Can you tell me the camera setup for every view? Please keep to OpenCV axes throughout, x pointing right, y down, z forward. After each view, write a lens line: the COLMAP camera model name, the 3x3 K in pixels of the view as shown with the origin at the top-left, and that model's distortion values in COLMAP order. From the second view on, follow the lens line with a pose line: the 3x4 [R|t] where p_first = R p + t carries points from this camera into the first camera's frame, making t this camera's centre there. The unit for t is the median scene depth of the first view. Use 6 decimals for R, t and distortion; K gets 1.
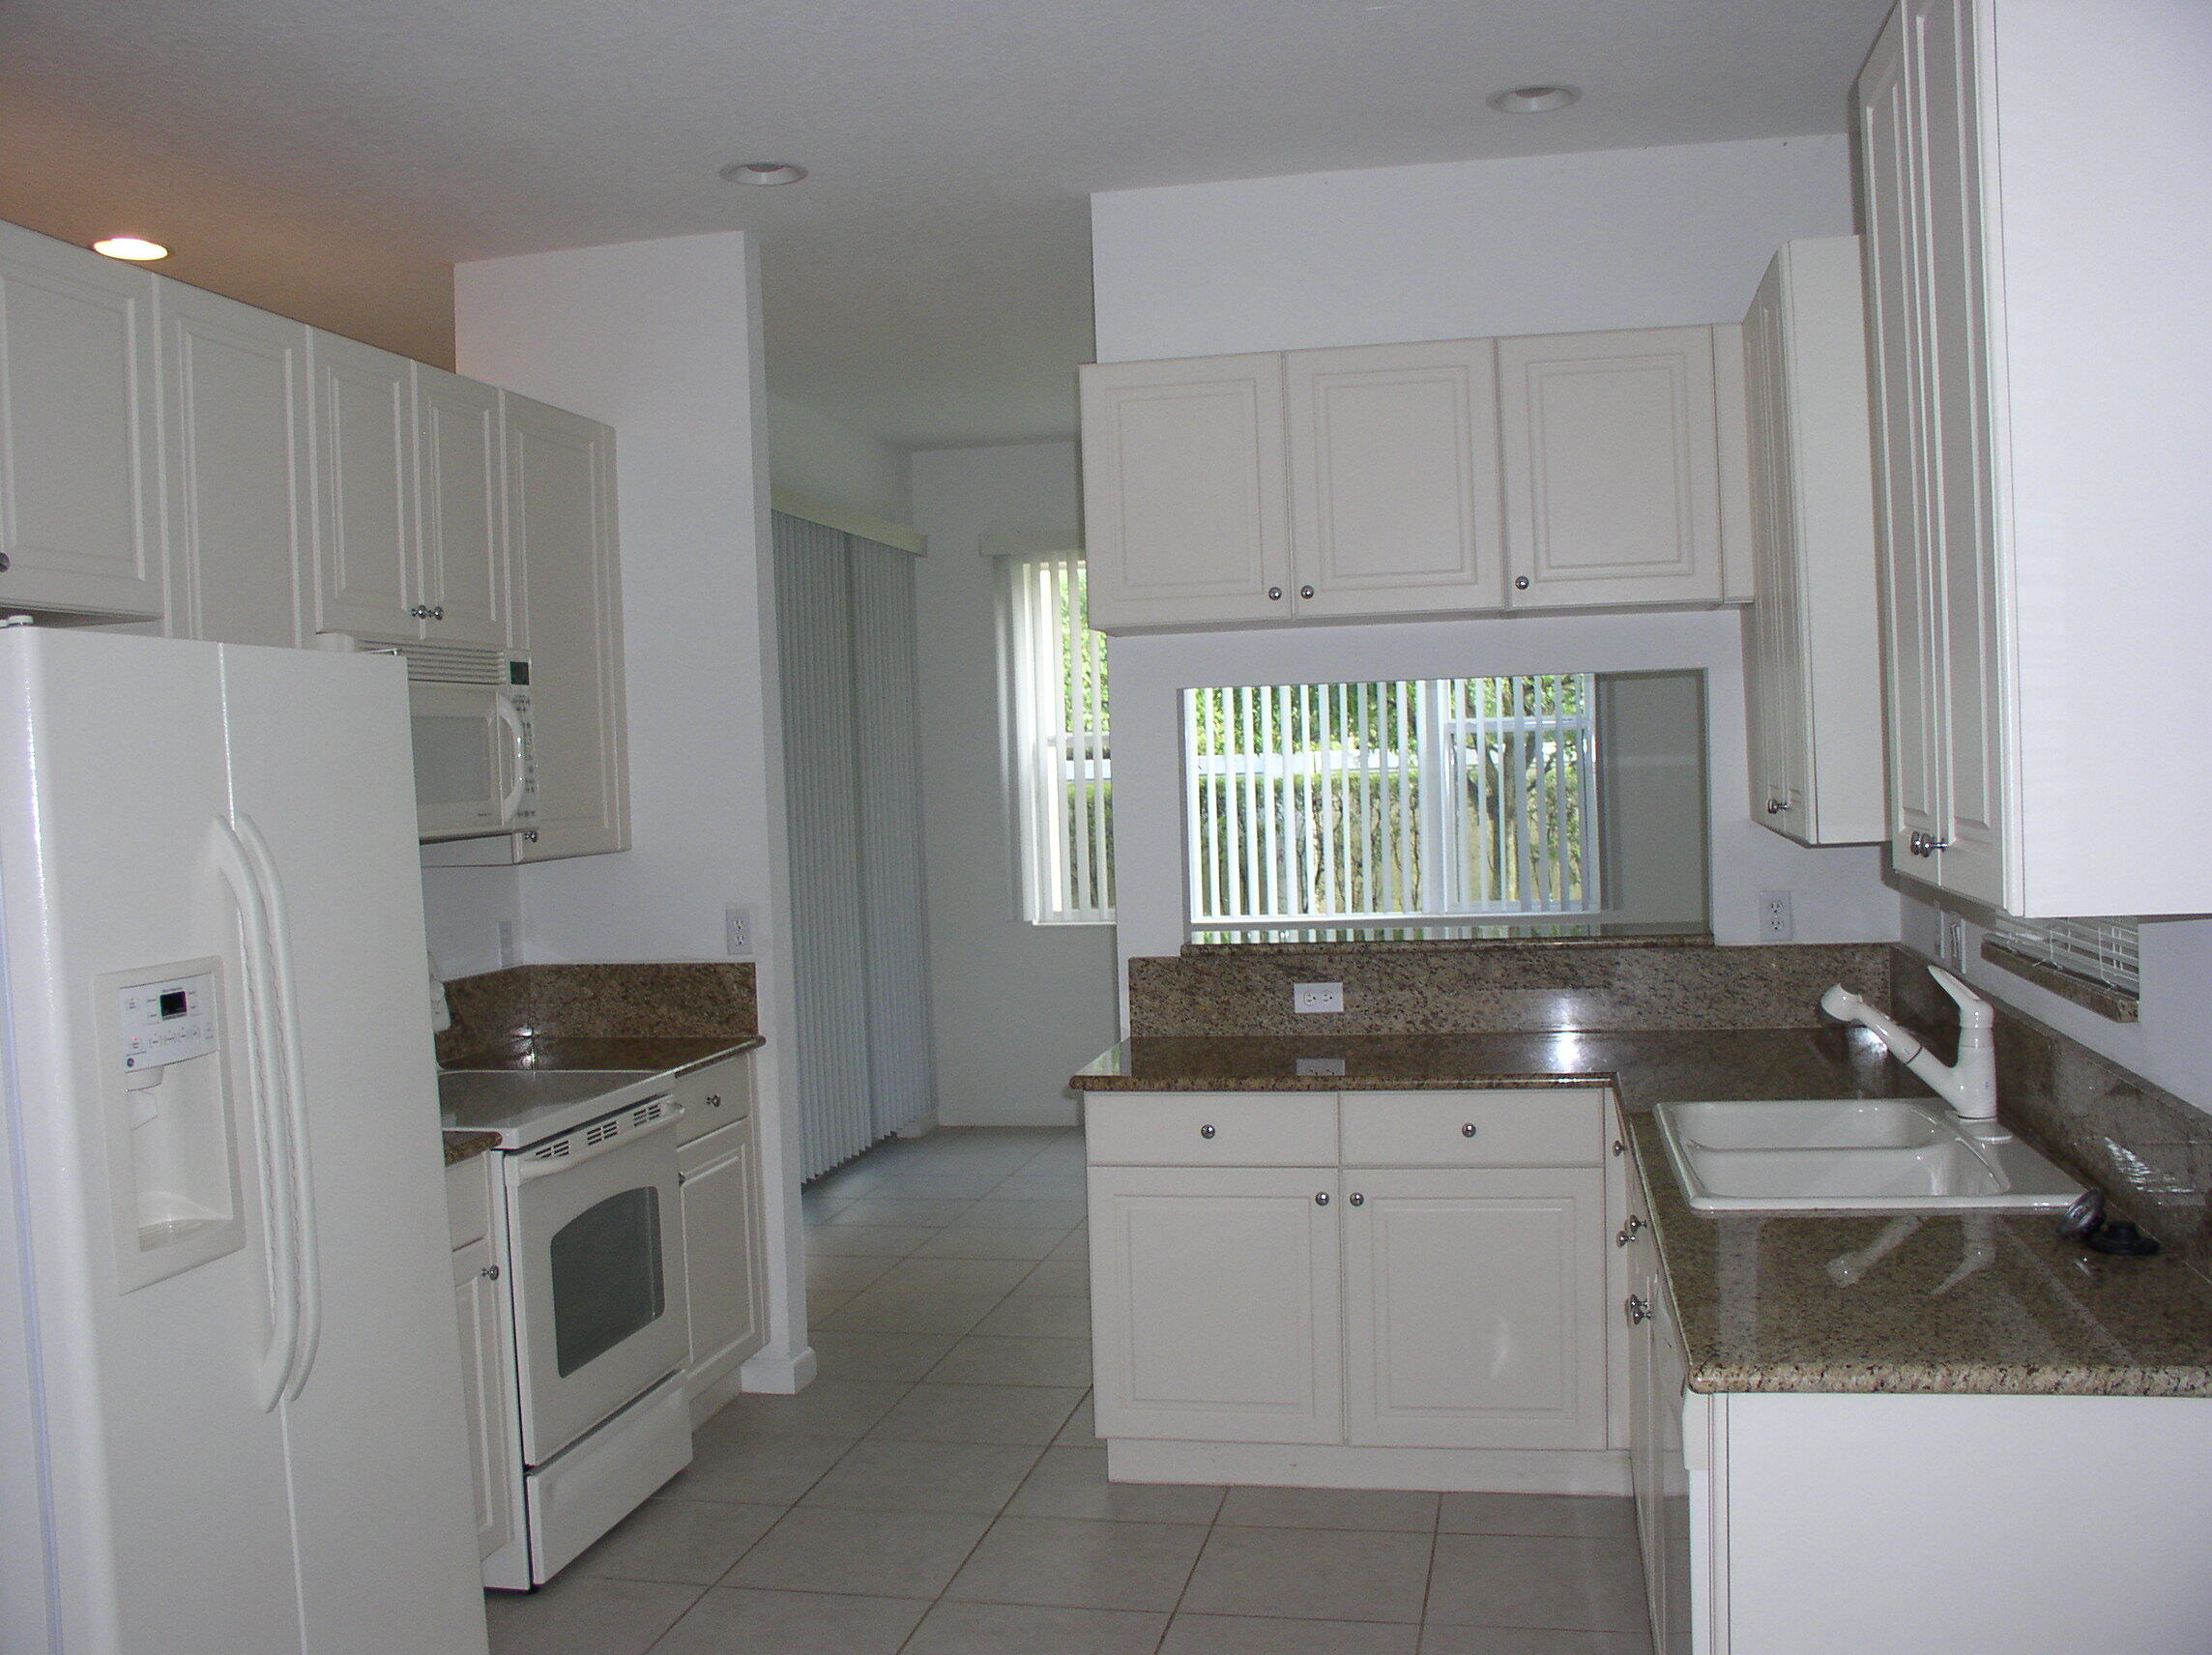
lens RADIAL K [[2143.7, 0, 1106.0], [0, 2143.7, 827.5], [0, 0, 1]] dist [-0.173344, 0.238217]
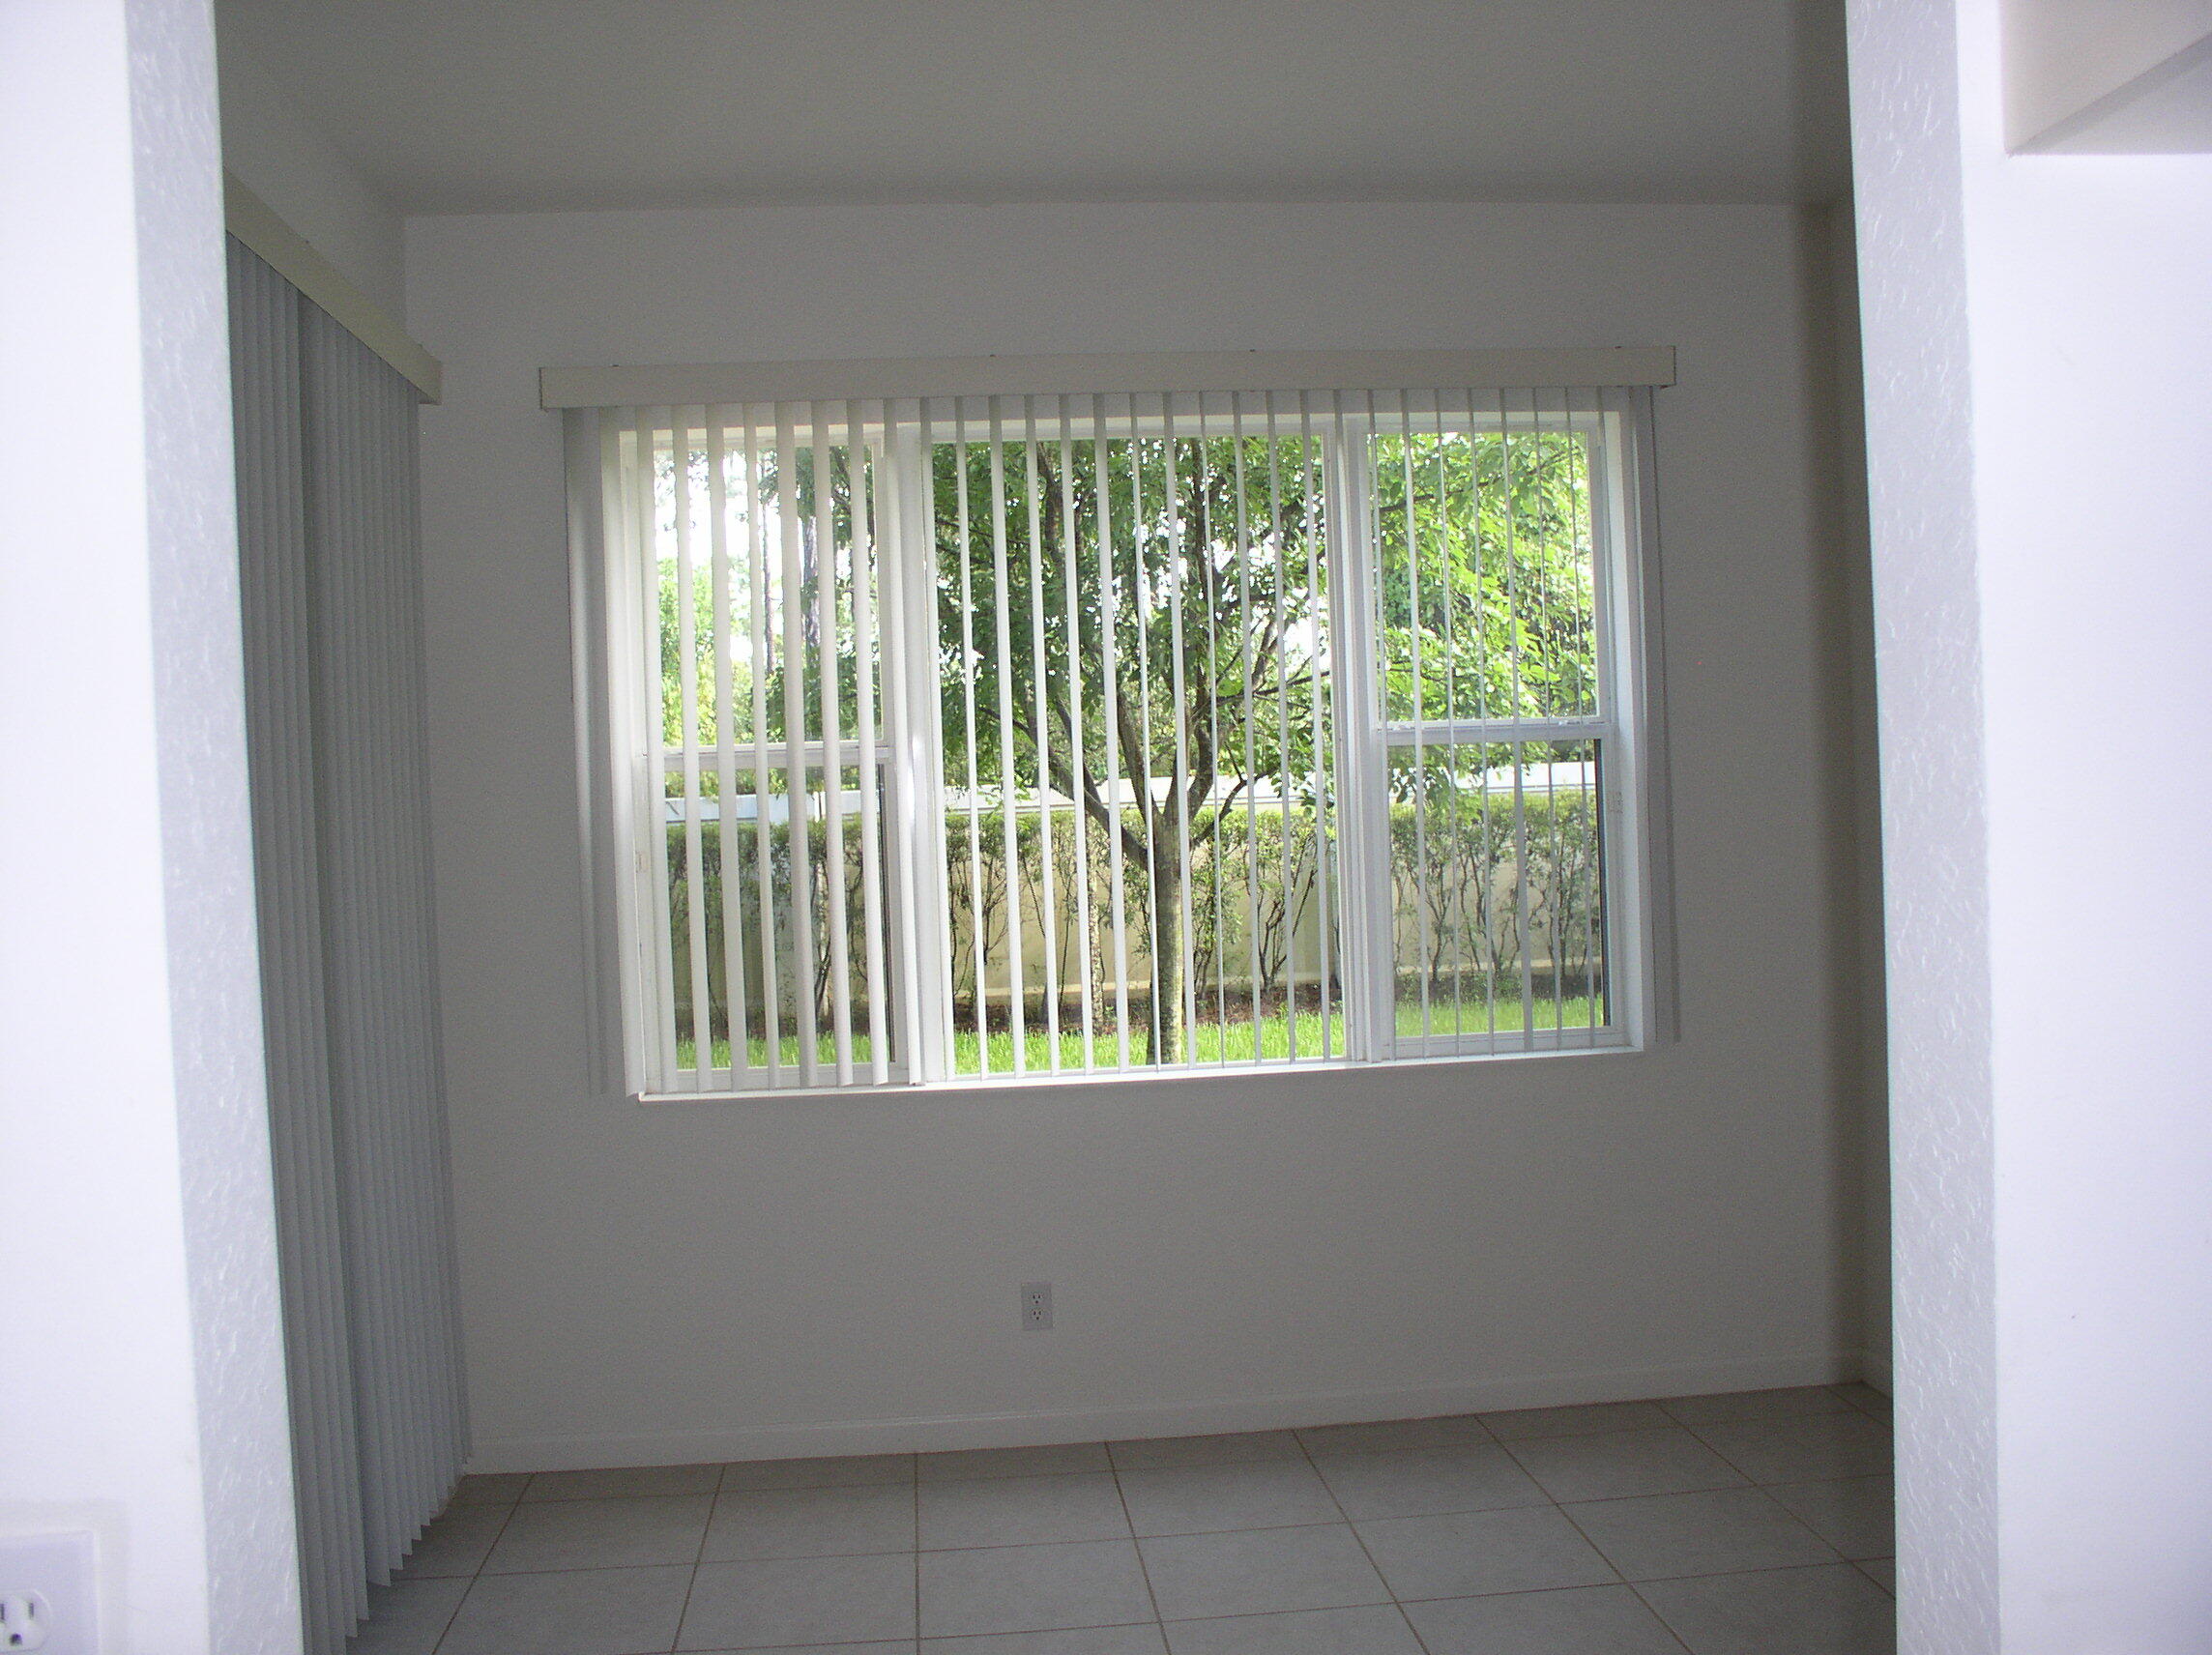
lens RADIAL K [[2143.7, 0, 1106.0], [0, 2143.7, 827.5], [0, 0, 1]] dist [-0.173344, 0.238217]
pose [[0.960558, -0.006215, 0.278011, -0.070099], [0.012181, 0.999731, -0.019735, -0.011945], [-0.277814, 0.022343, 0.960375, 0.458786]]
